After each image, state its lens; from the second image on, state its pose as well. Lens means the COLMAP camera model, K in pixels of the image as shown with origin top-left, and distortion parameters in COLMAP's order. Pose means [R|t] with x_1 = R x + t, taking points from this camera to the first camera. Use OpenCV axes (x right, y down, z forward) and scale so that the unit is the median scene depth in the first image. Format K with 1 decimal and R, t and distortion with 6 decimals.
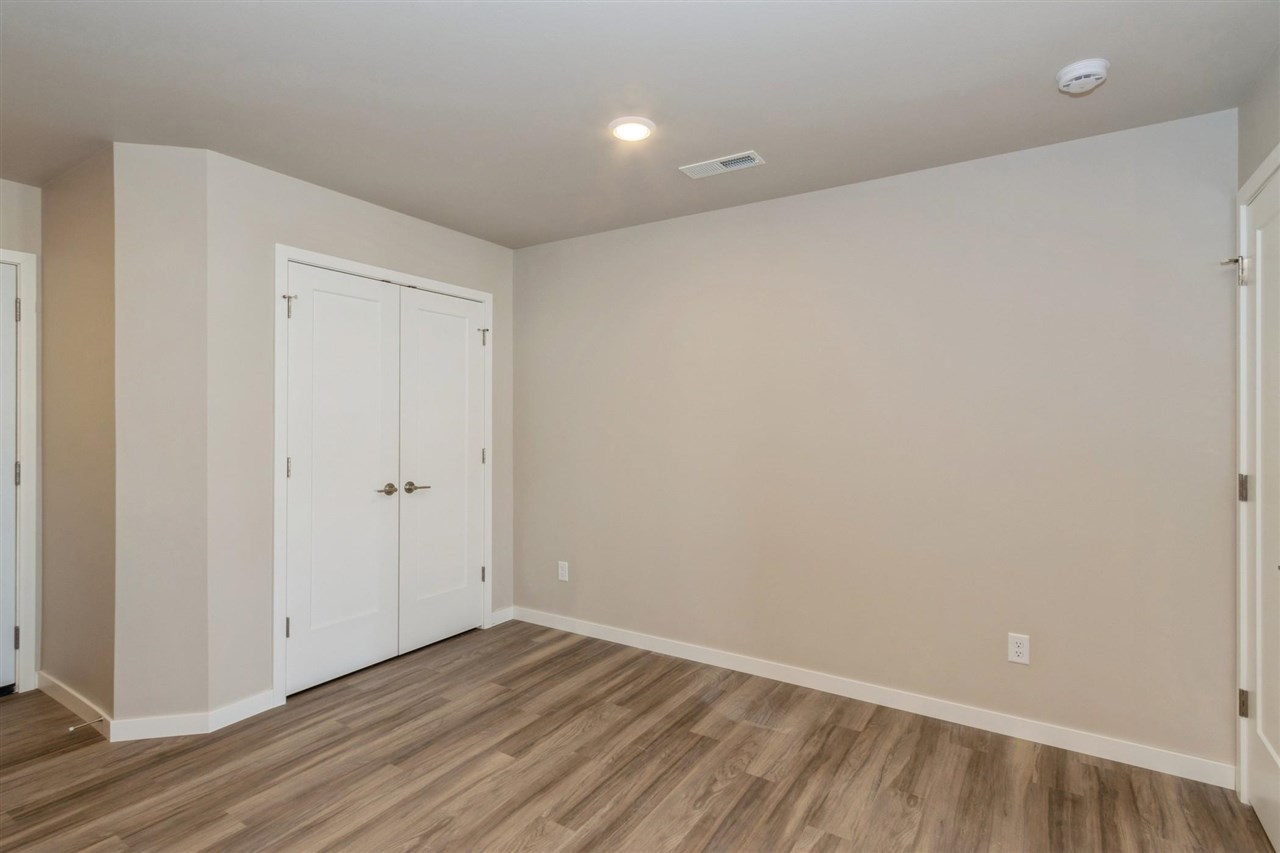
lens RADIAL K [[635.4, 0, 640.0], [0, 635.4, 426.5], [0, 0, 1]] dist [0.015927, 0.000001]
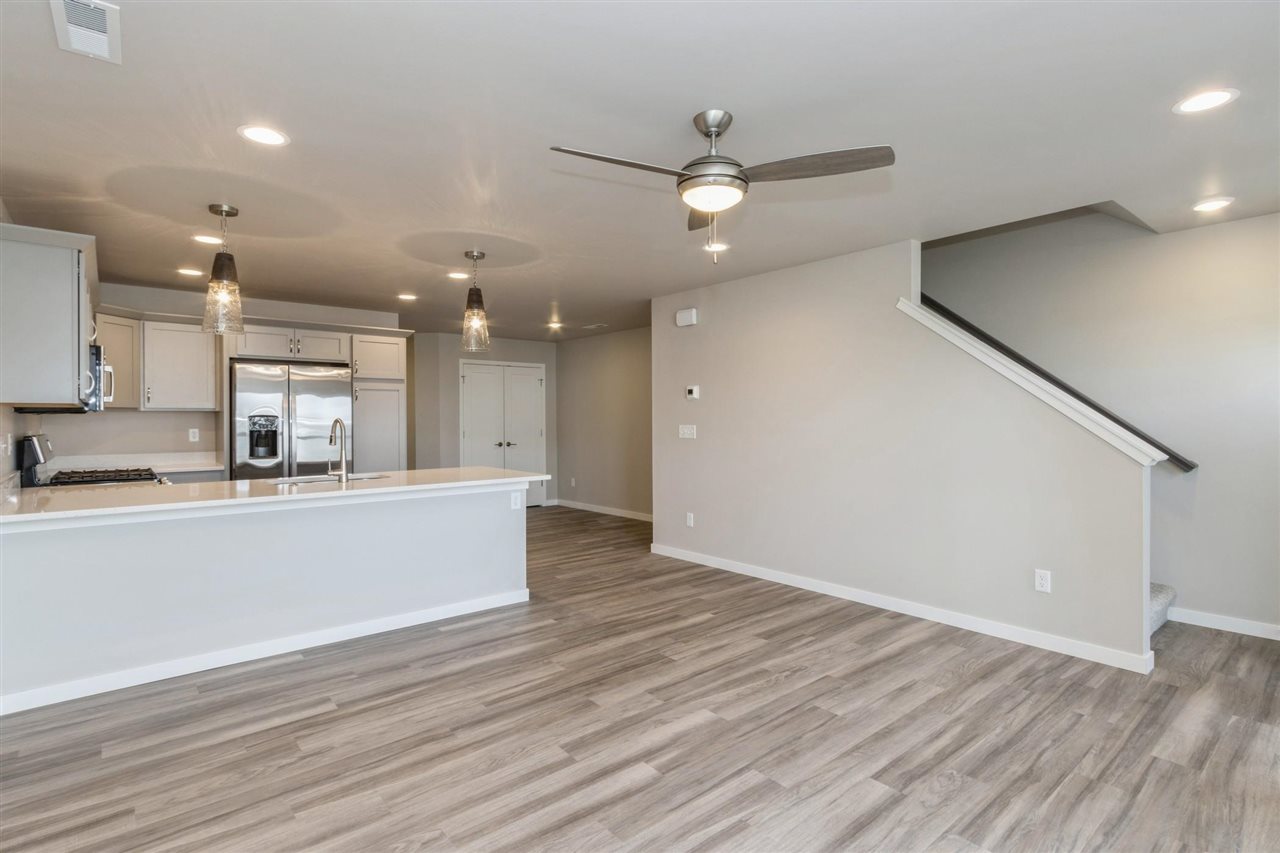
lens RADIAL K [[621.7, 0, 640.8], [0, 621.7, 418.0], [0, 0, 1]] dist [0.001999, -0.000537]
pose [[0.954525, -0.008159, -0.298020, 0.797018], [0.006474, 0.999957, -0.006641, 0.008970], [0.298062, 0.004409, 0.954536, -1.097215]]
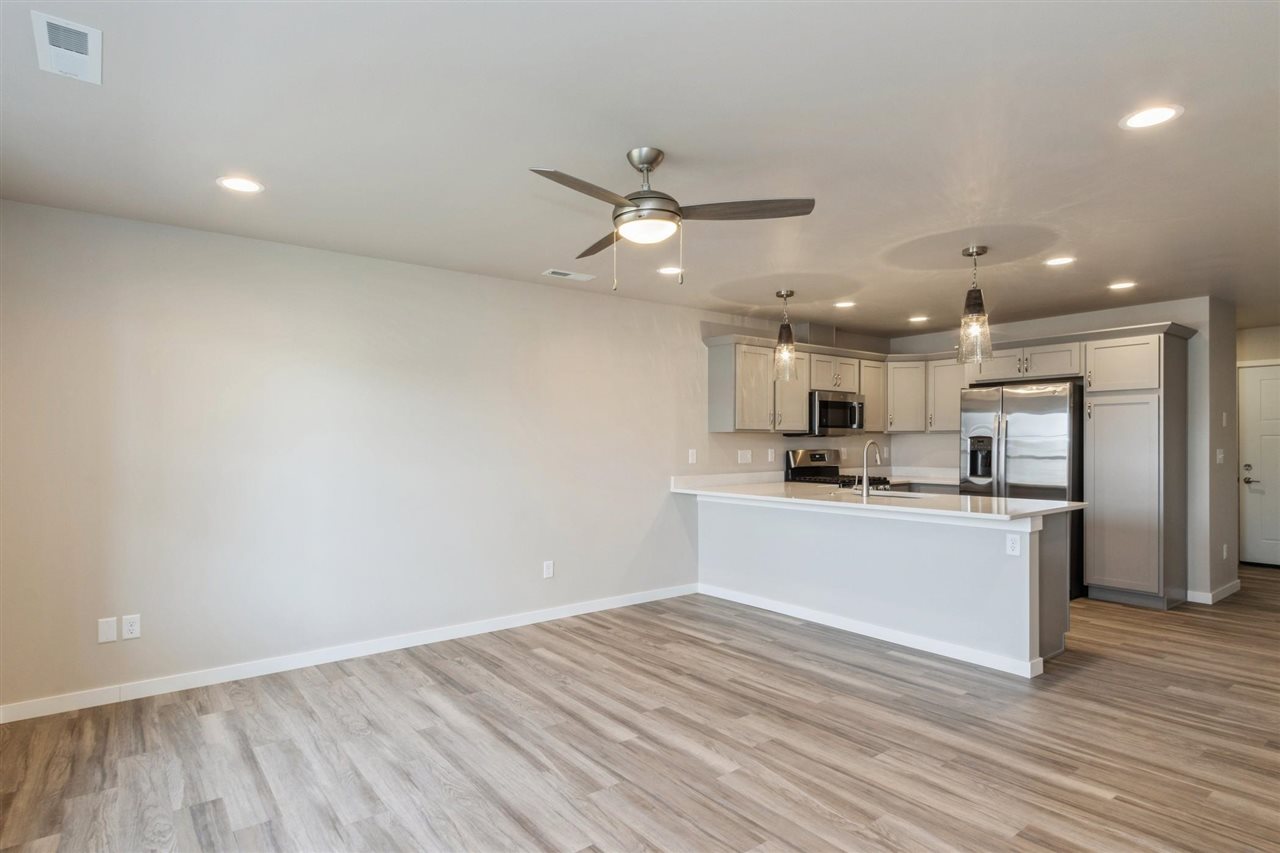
lens RADIAL K [[672.8, 0, 640.8], [0, 672.8, 445.8], [0, 0, 1]] dist [-0.001504, -0.000568]
pose [[-0.333484, 0.004090, -0.942747, 1.304607], [-0.002971, 0.999981, 0.005390, 0.004358], [0.942751, 0.004599, -0.333466, -0.312278]]
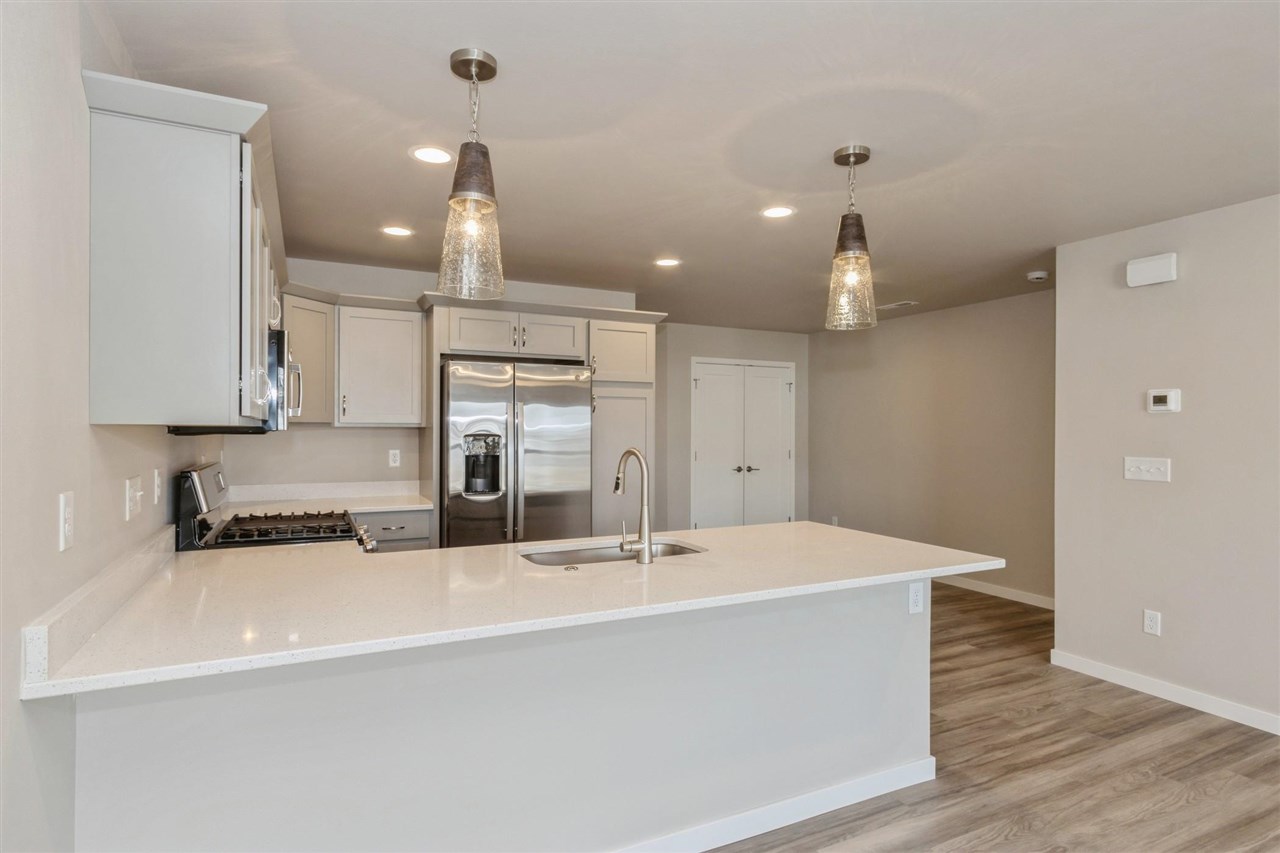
lens RADIAL K [[674.3, 0, 640.0], [0, 674.3, 426.5], [0, 0, 1]] dist [0.001847, -0.000088]
pose [[0.852309, -0.001185, -0.523037, 0.383132], [-0.003761, 0.999958, -0.008394, -0.013646], [0.523025, 0.009121, 0.852268, -0.824504]]
